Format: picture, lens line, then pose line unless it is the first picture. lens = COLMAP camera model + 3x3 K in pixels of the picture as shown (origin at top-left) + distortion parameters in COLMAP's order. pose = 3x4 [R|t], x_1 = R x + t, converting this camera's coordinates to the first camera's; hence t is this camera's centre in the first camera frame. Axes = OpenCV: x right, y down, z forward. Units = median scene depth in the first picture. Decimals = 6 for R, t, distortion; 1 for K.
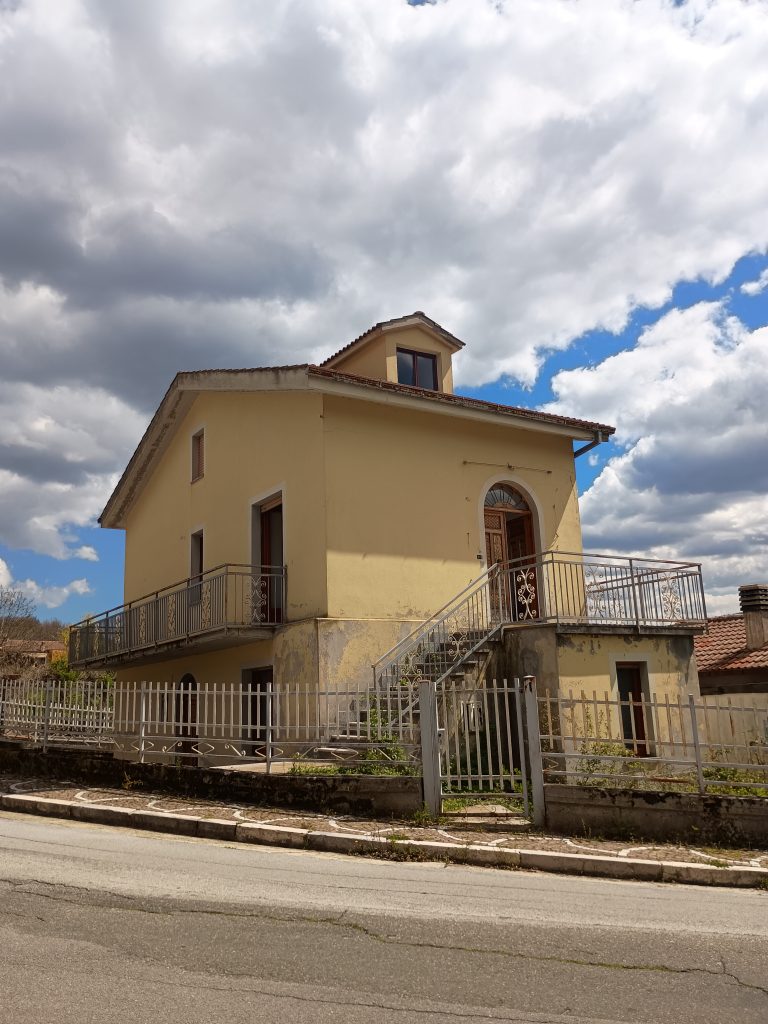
lens RADIAL K [[852.4, 0, 386.6], [0, 852.4, 514.8], [0, 0, 1]] dist [0.039451, -0.033477]
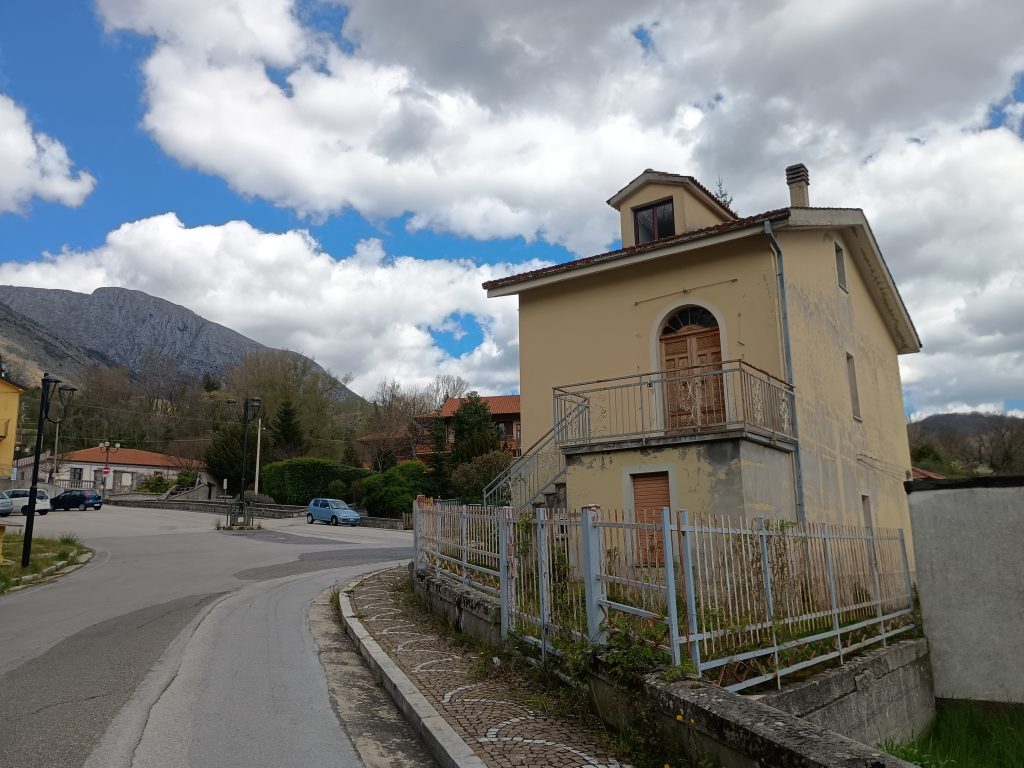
lens RADIAL K [[852.4, 0, 508.9], [0, 852.4, 381.0], [0, 0, 1]] dist [0.039451, -0.033477]
pose [[0.372092, -0.164325, -0.913534, 1.227492], [0.202145, 0.974927, -0.093032, 0.128097], [0.905916, -0.150050, 0.395980, 0.458857]]
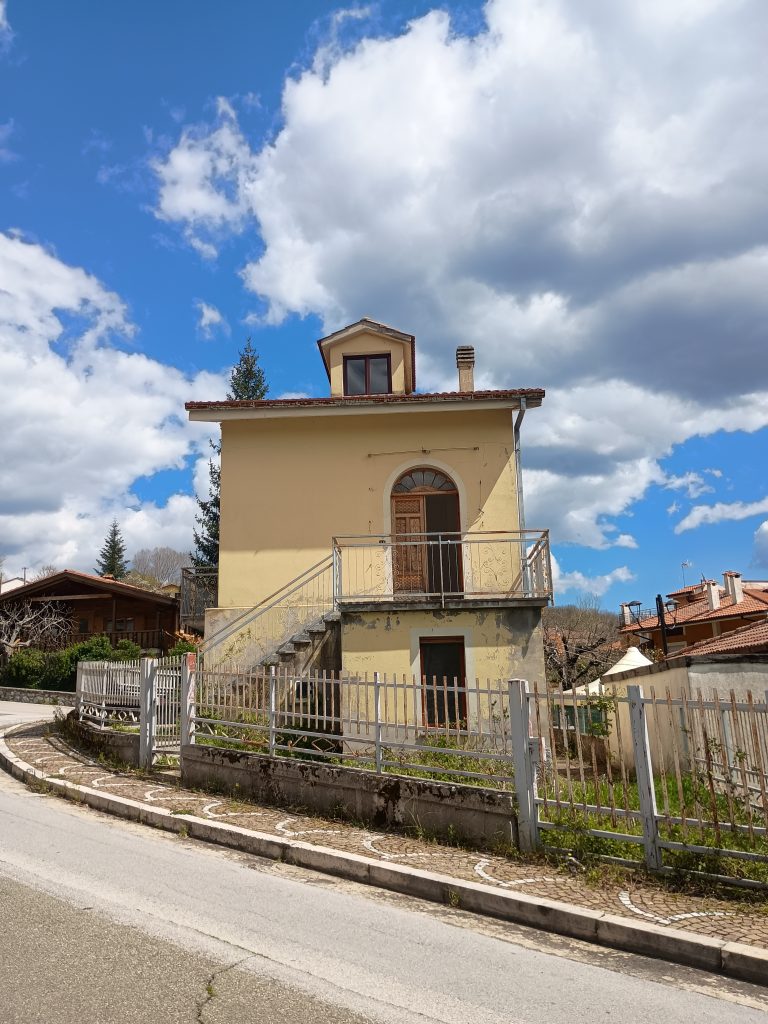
lens RADIAL K [[852.4, 0, 383.1], [0, 852.4, 512.5], [0, 0, 1]] dist [0.039451, -0.033477]
pose [[0.814058, -0.110647, -0.570147, 0.838158], [0.119078, 0.992627, -0.022617, 0.042716], [0.568446, -0.049480, 0.821231, 0.148699]]
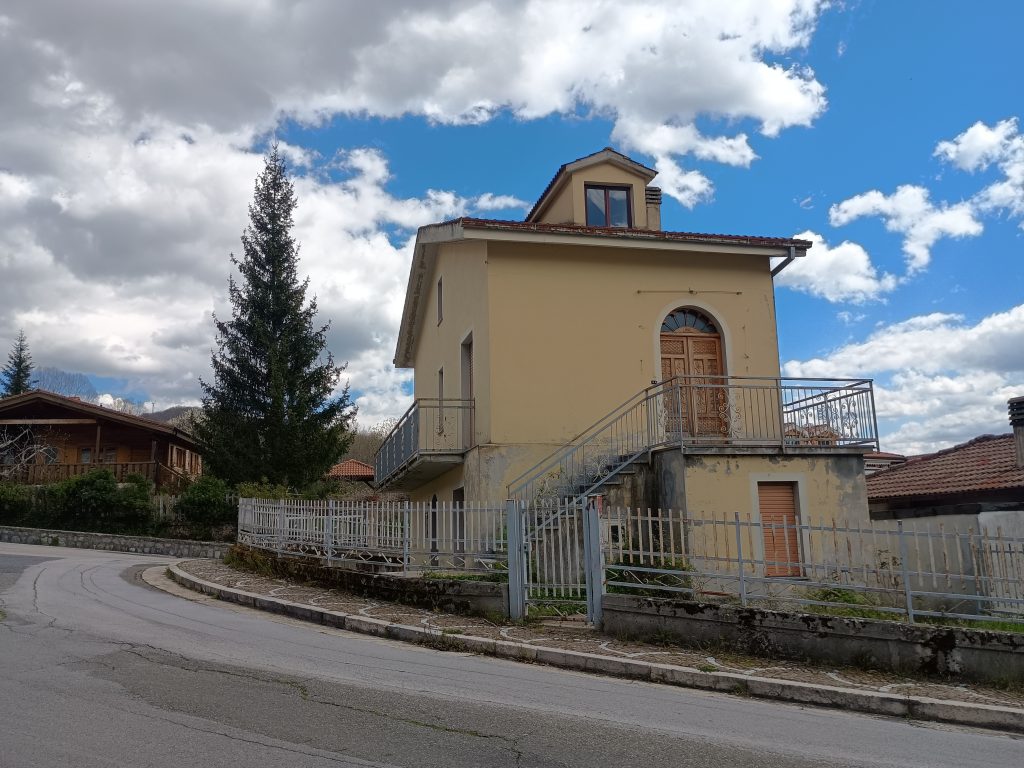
lens RADIAL K [[852.4, 0, 518.5], [0, 852.4, 379.7], [0, 0, 1]] dist [0.039451, -0.033477]
pose [[0.945090, -0.045724, -0.323595, 0.337061], [0.061231, 0.997404, 0.037897, -0.003676], [0.321022, -0.055630, 0.945436, -0.037691]]
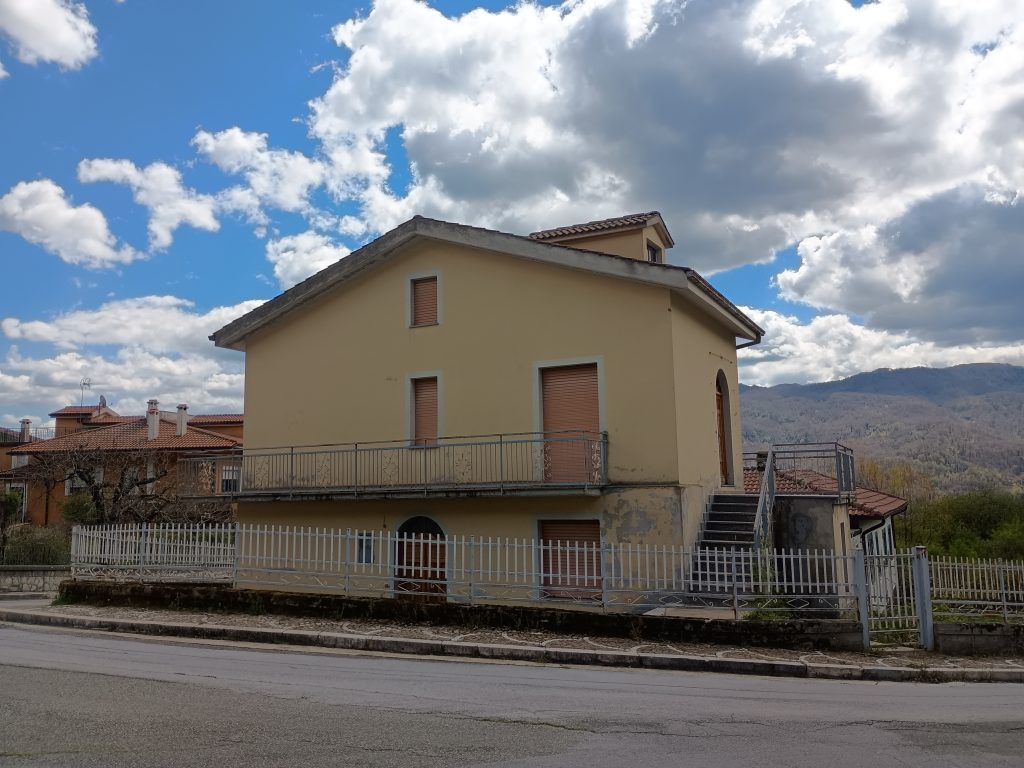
lens RADIAL K [[852.4, 0, 523.4], [0, 852.4, 391.3], [0, 0, 1]] dist [0.039451, -0.033477]
pose [[0.862268, 0.085325, 0.499212, -0.873805], [-0.126592, 0.990728, 0.049323, -0.039577], [-0.490375, -0.105726, 0.865075, 0.097839]]
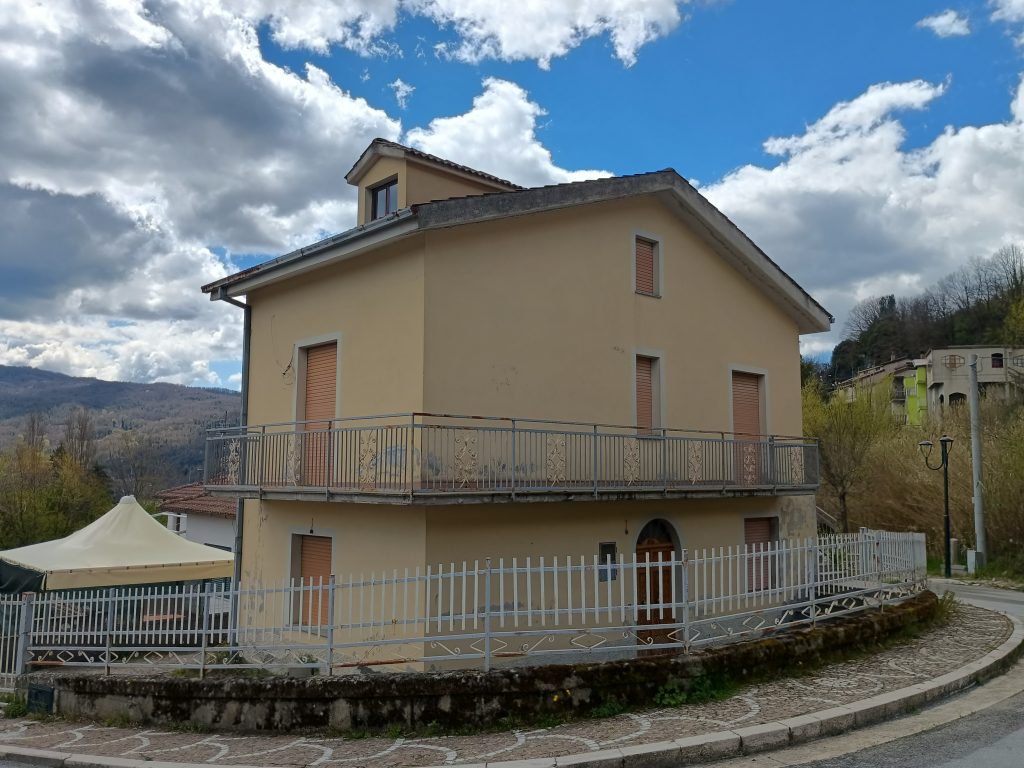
lens RADIAL K [[852.4, 0, 515.7], [0, 852.4, 389.0], [0, 0, 1]] dist [0.039451, -0.033477]
pose [[-0.182040, 0.139934, 0.973283, -1.447573], [-0.207445, 0.962078, -0.177123, 0.327769], [-0.961160, -0.234146, -0.146108, 1.755383]]
